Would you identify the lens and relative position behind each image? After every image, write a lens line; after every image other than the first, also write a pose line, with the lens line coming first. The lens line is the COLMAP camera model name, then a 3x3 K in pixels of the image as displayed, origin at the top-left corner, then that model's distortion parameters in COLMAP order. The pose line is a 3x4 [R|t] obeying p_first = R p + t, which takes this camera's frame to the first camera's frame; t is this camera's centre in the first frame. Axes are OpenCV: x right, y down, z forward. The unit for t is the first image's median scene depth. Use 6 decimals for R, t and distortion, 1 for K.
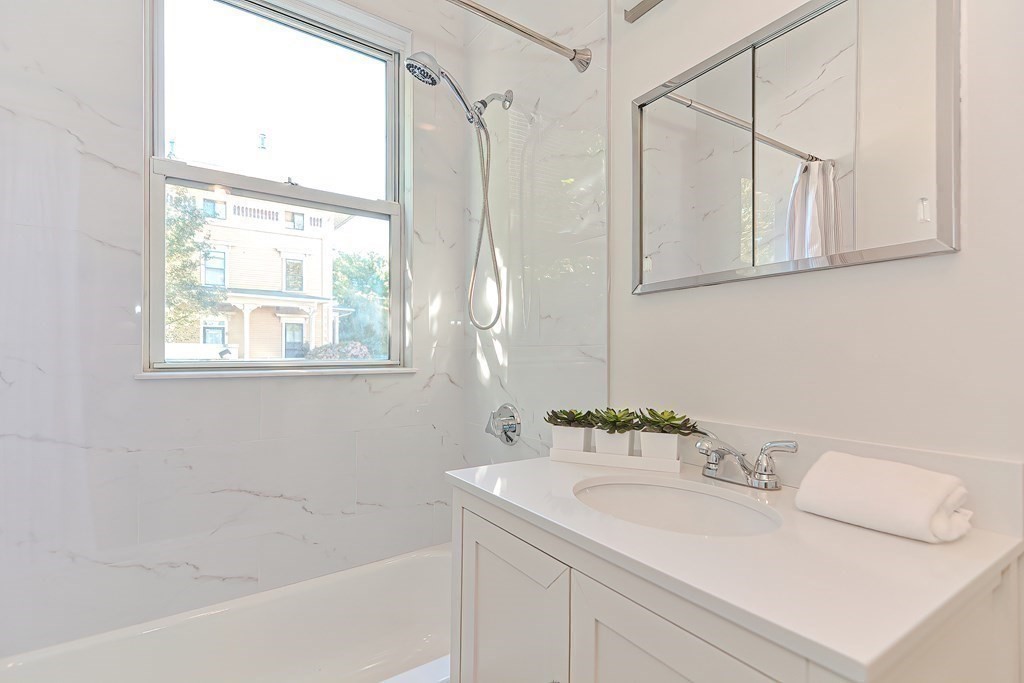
lens RADIAL K [[502.4, 0, 538.7], [0, 502.4, 350.6], [0, 0, 1]] dist [0.010828, -0.003925]
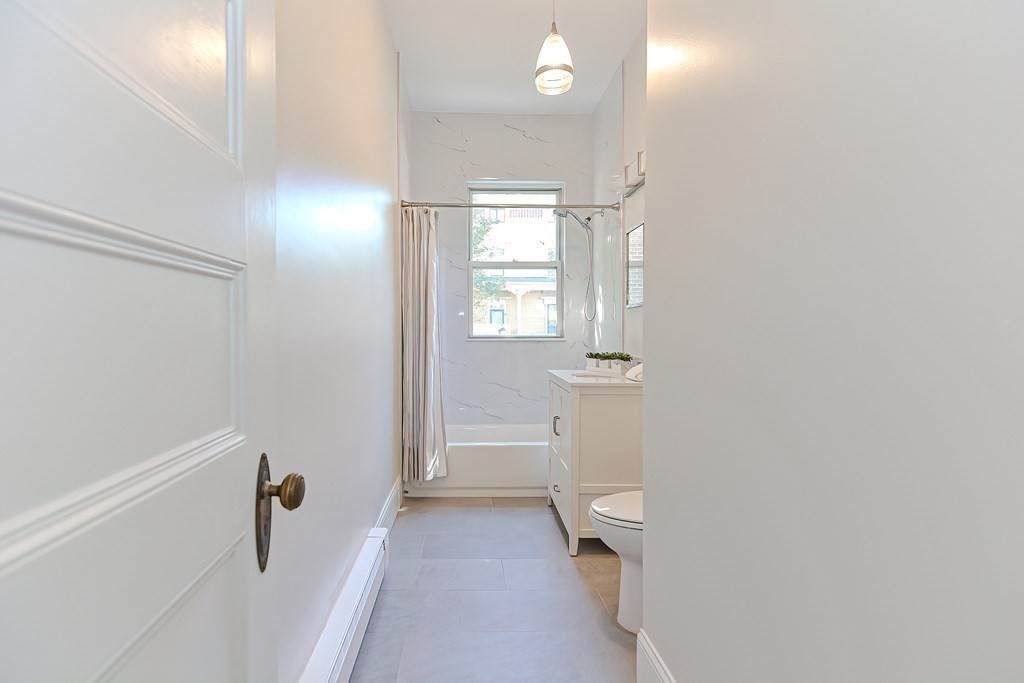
lens RADIAL K [[502.4, 0, 510.2], [0, 502.4, 337.5], [0, 0, 1]] dist [0.010828, -0.003925]
pose [[0.853281, 0.005238, -0.521425, 0.649830], [0.006264, 0.999774, 0.020293, -0.013576], [0.521414, -0.020582, 0.853056, -0.932038]]
